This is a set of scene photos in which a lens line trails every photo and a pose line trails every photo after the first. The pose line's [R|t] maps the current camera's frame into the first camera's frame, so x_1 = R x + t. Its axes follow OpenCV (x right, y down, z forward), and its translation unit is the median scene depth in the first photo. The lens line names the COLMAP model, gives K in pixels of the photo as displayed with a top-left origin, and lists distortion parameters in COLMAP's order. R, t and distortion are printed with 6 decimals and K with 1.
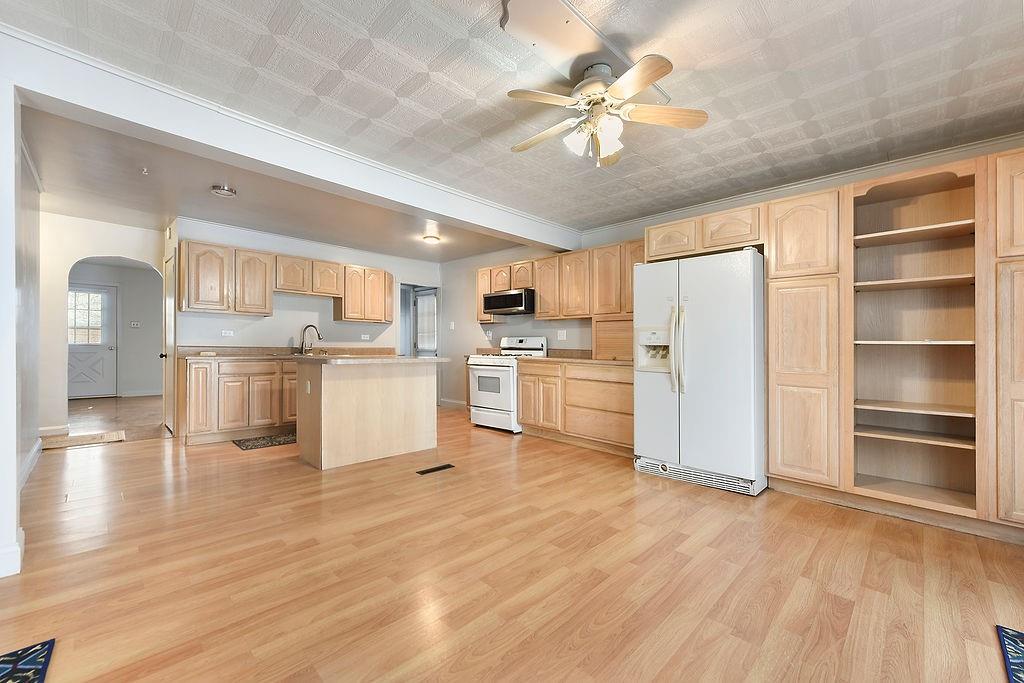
lens RADIAL K [[413.4, 0, 514.0], [0, 413.4, 342.9], [0, 0, 1]] dist [0.007678, -0.000791]
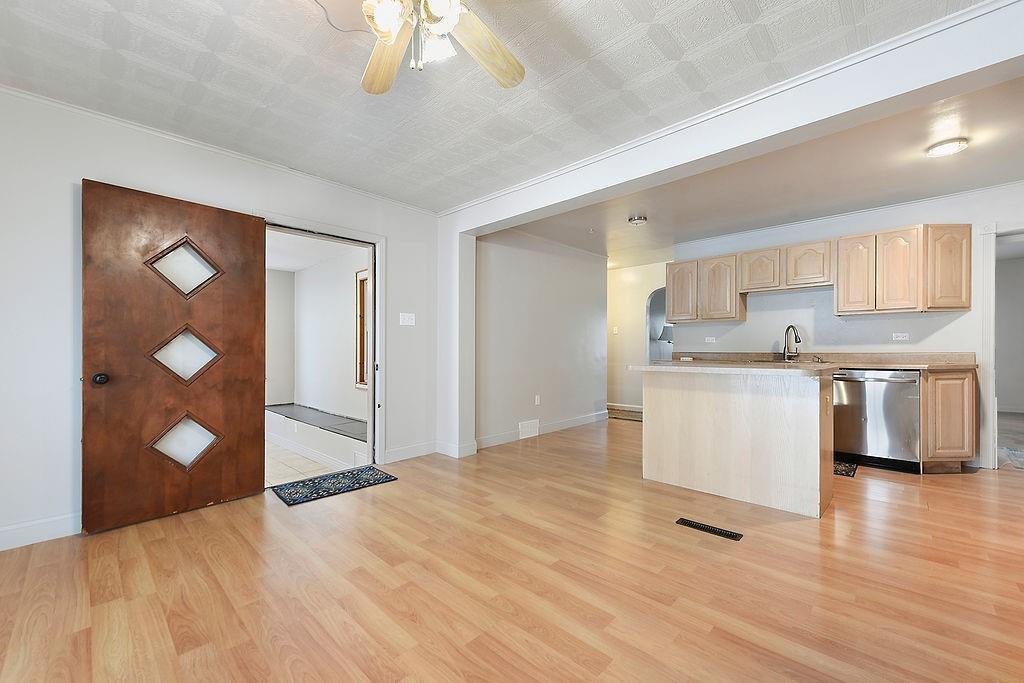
lens RADIAL K [[413.4, 0, 509.6], [0, 413.4, 348.2], [0, 0, 1]] dist [0.007678, -0.000791]
pose [[0.002854, -0.015791, -0.999871, 0.463604], [0.011955, 0.999804, -0.015755, 0.011103], [0.999924, -0.011909, 0.003043, 0.617124]]
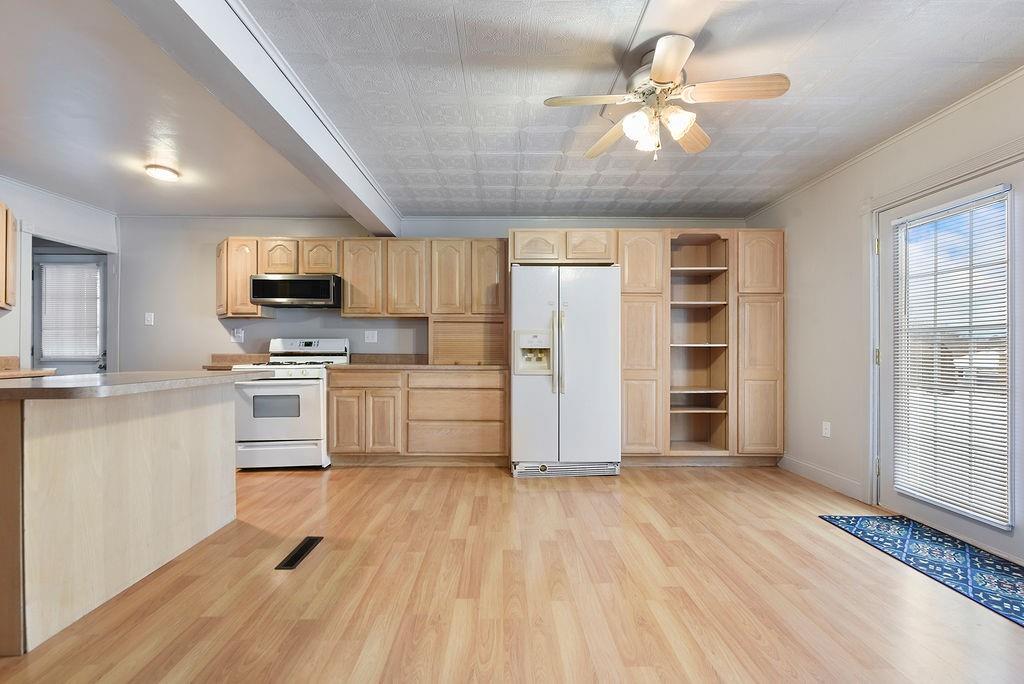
lens RADIAL K [[413.4, 0, 507.9], [0, 413.4, 344.6], [0, 0, 1]] dist [0.007678, -0.000791]
pose [[0.698993, -0.006293, 0.715101, -0.381405], [0.002843, 0.999978, 0.006020, -0.009149], [-0.715123, -0.002175, 0.698995, 0.311539]]
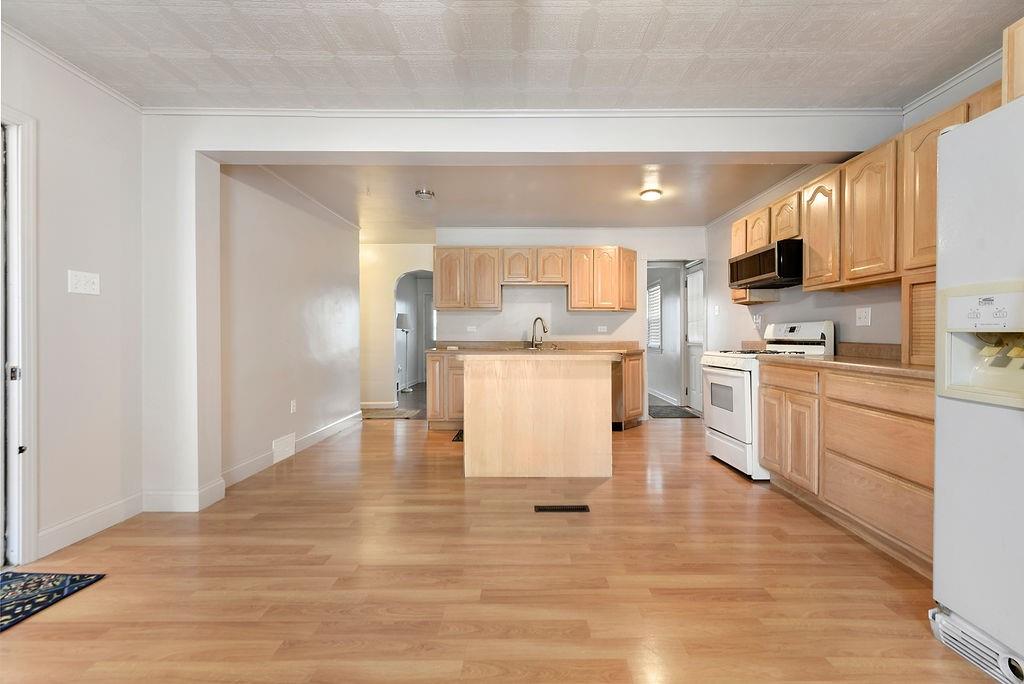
lens RADIAL K [[450.5, 0, 525.1], [0, 450.5, 345.5], [0, 0, 1]] dist [0.007637, -0.000552]
pose [[0.704175, 0.001564, -0.710025, 0.302370], [0.014494, 0.999758, 0.016577, 0.003701], [0.709878, -0.021964, 0.703982, 0.369767]]
